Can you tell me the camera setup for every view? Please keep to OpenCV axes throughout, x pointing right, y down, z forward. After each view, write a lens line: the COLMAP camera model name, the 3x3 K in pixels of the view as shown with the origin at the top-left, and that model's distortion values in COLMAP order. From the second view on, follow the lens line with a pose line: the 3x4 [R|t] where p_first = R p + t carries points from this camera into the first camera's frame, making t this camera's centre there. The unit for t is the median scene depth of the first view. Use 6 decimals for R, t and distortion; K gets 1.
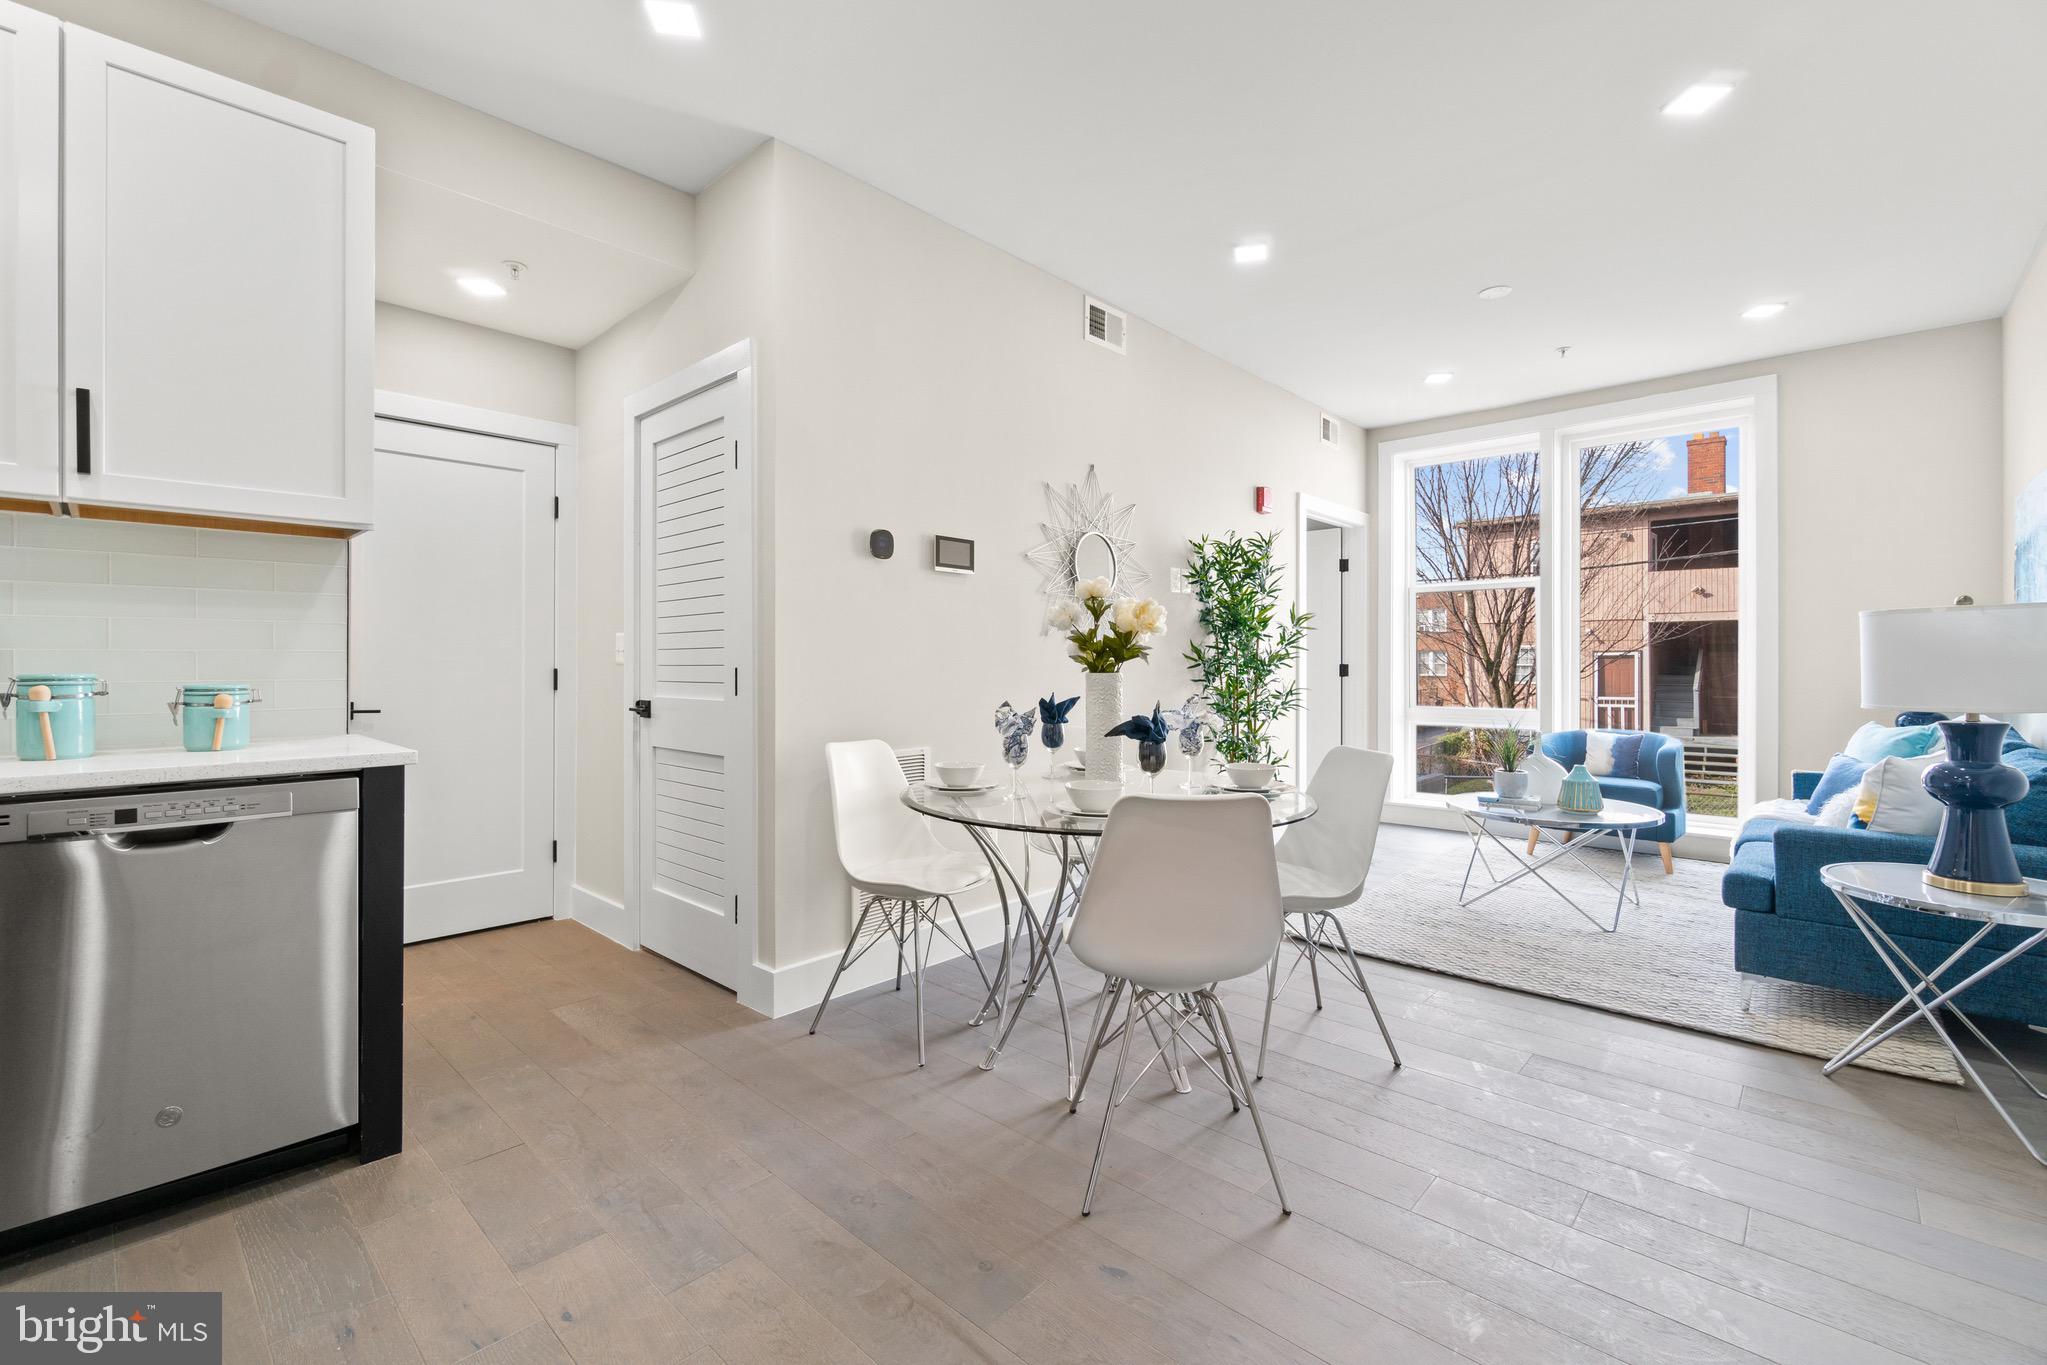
lens RADIAL K [[896.6, 0, 1015.6], [0, 896.6, 664.1], [0, 0, 1]] dist [-0.000597, -0.000047]
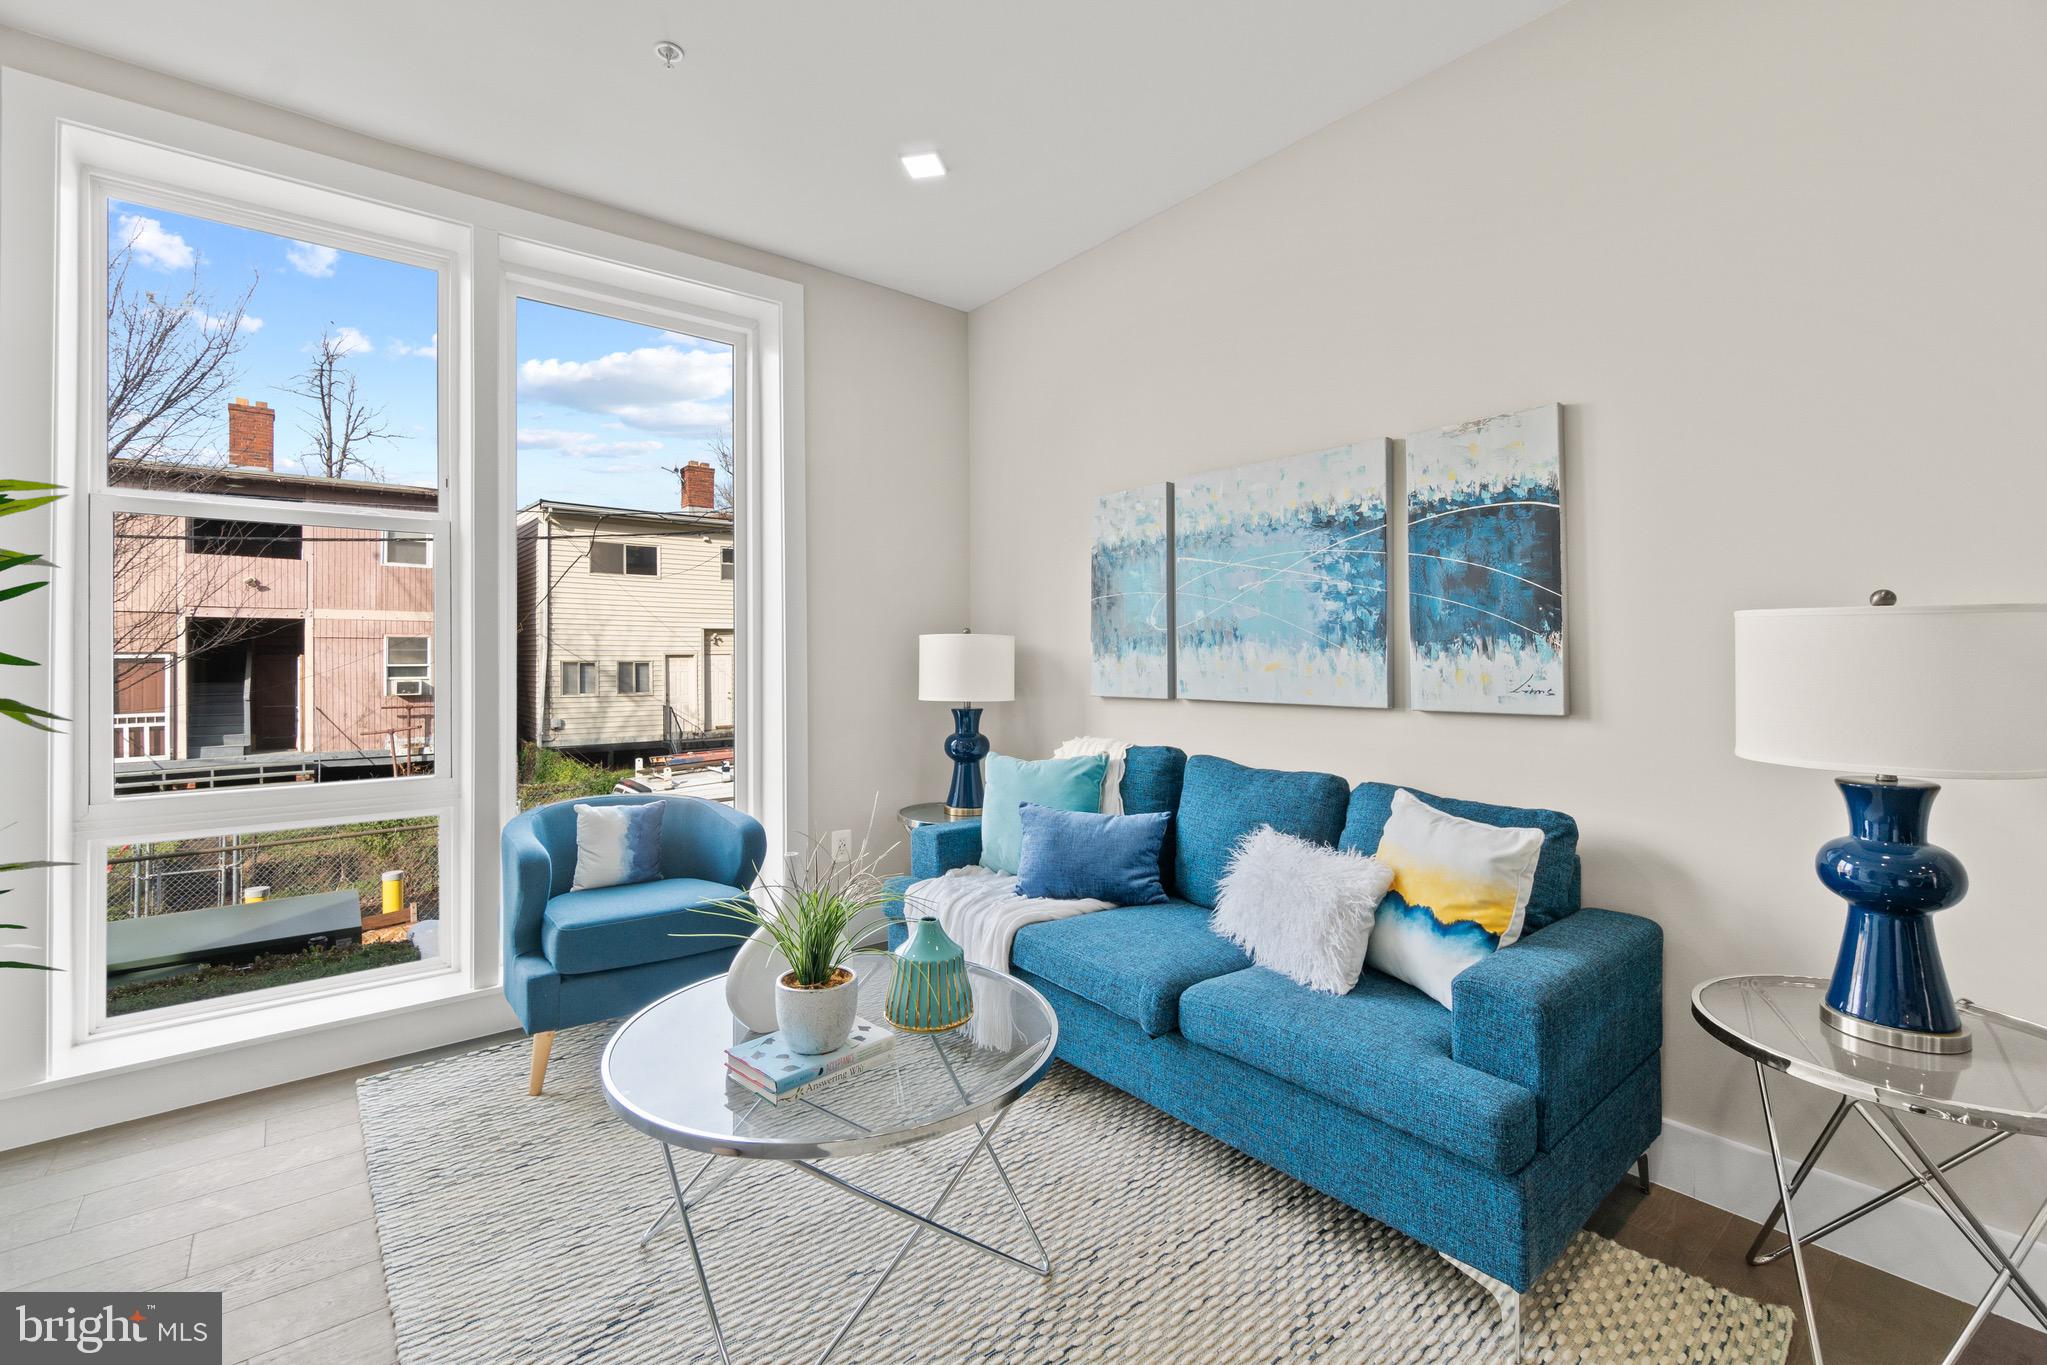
lens RADIAL K [[877.1, 0, 1016.8], [0, 877.1, 655.2], [0, 0, 1]] dist [0.001081, 0.000125]
pose [[0.134435, 0.006028, 0.990904, 0.038330], [0.005753, 0.999960, -0.006864, -0.003266], [-0.990906, 0.006623, 0.134395, 0.173082]]
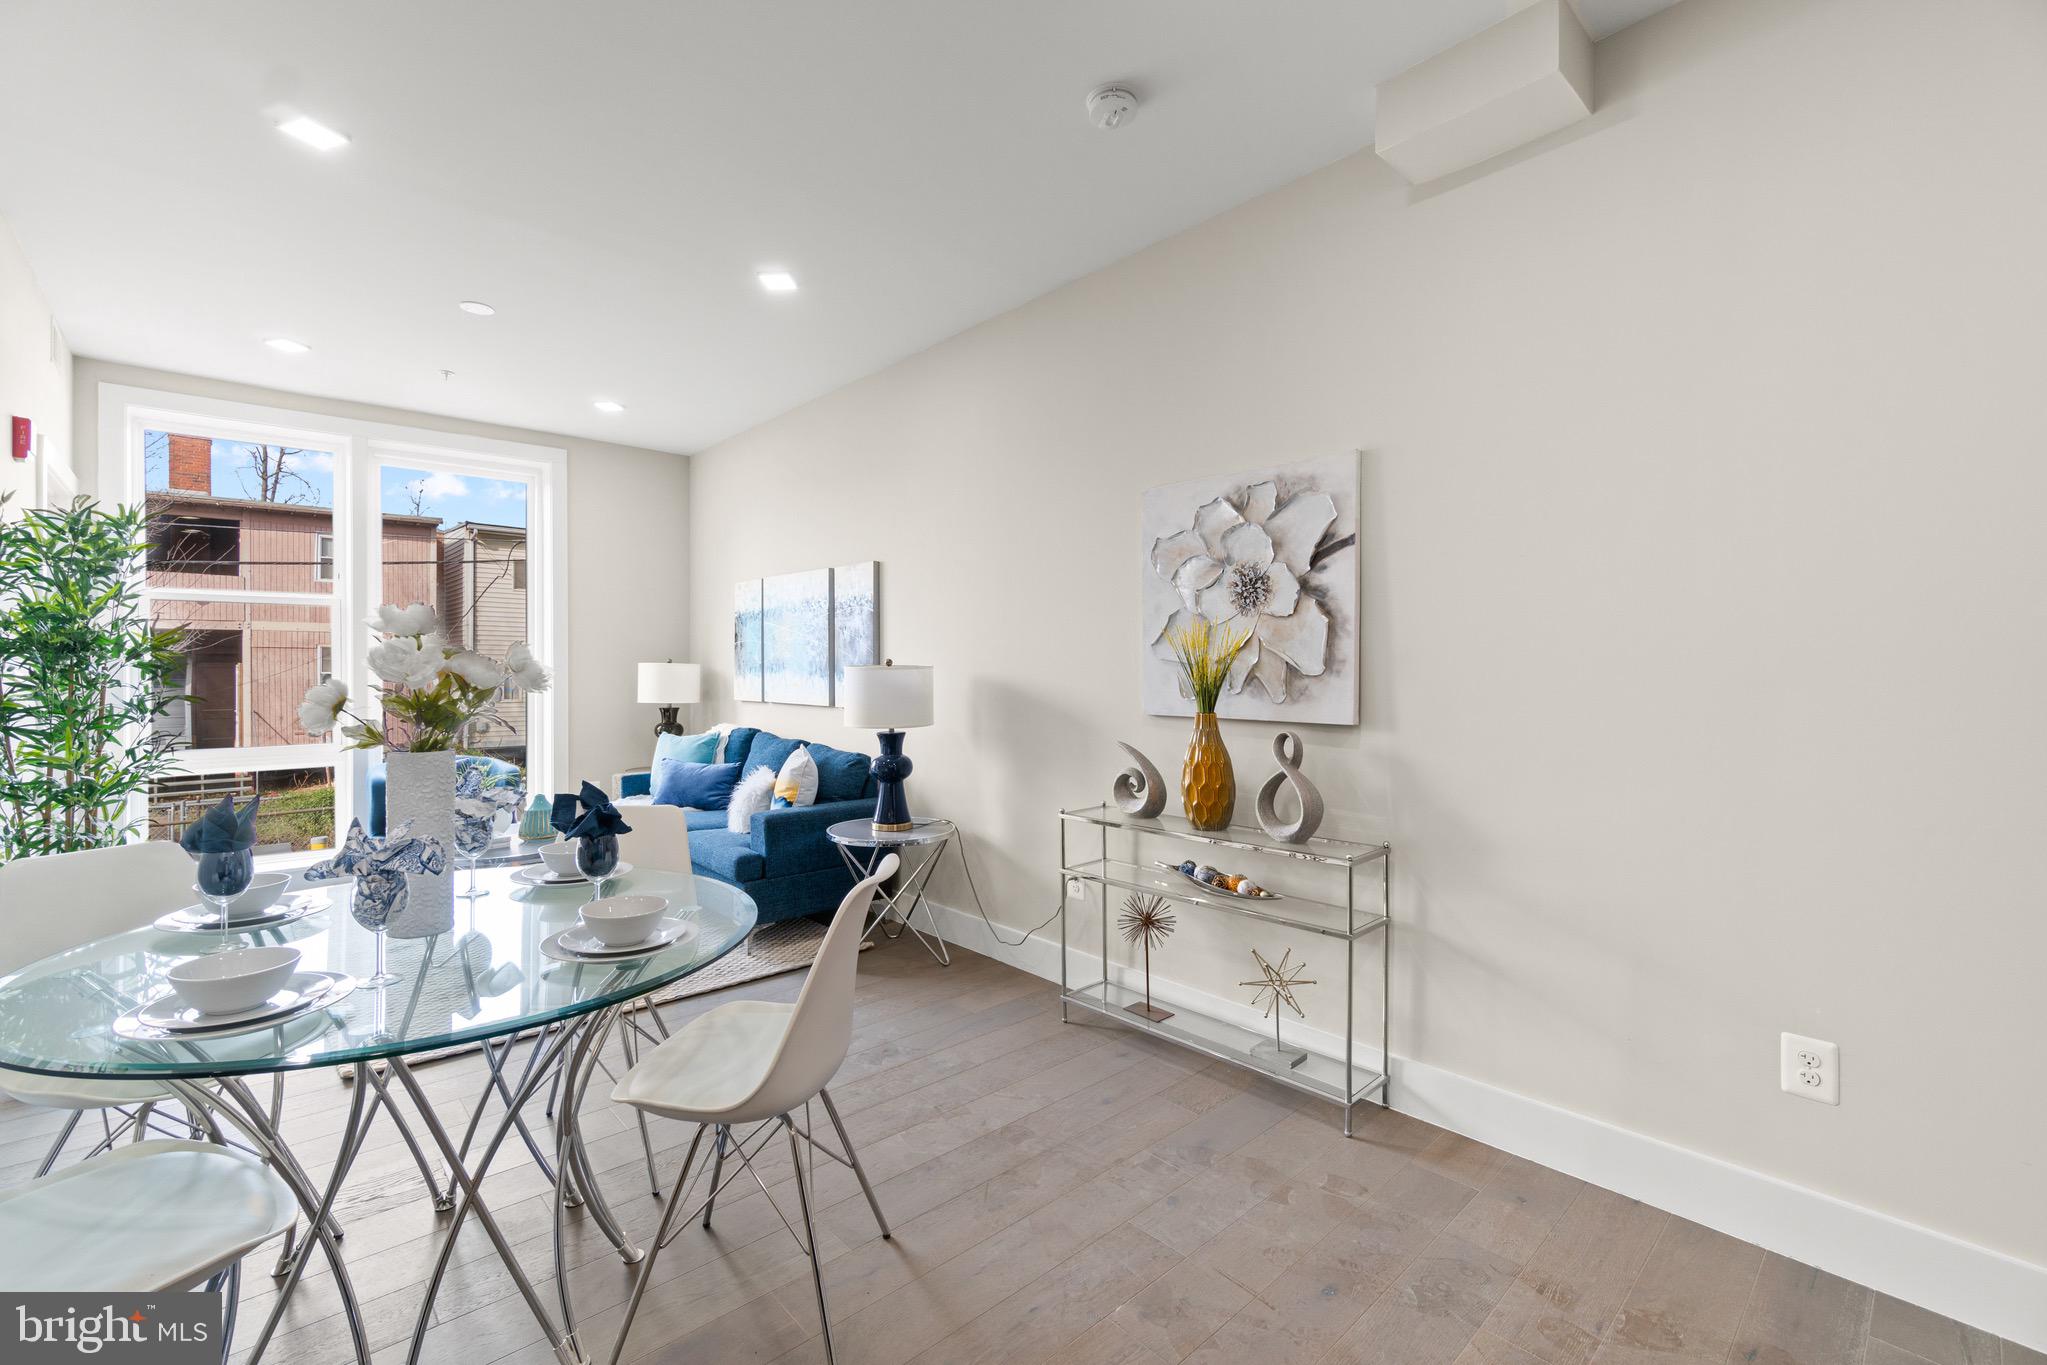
lens RADIAL K [[874.8, 0, 1021.8], [0, 874.8, 675.2], [0, 0, 1]] dist [-0.001325, -0.000240]
pose [[0.085333, -0.007118, 0.996327, -0.065804], [0.000926, 0.999975, 0.007064, -0.006409], [-0.996352, 0.000320, 0.085338, 0.067503]]
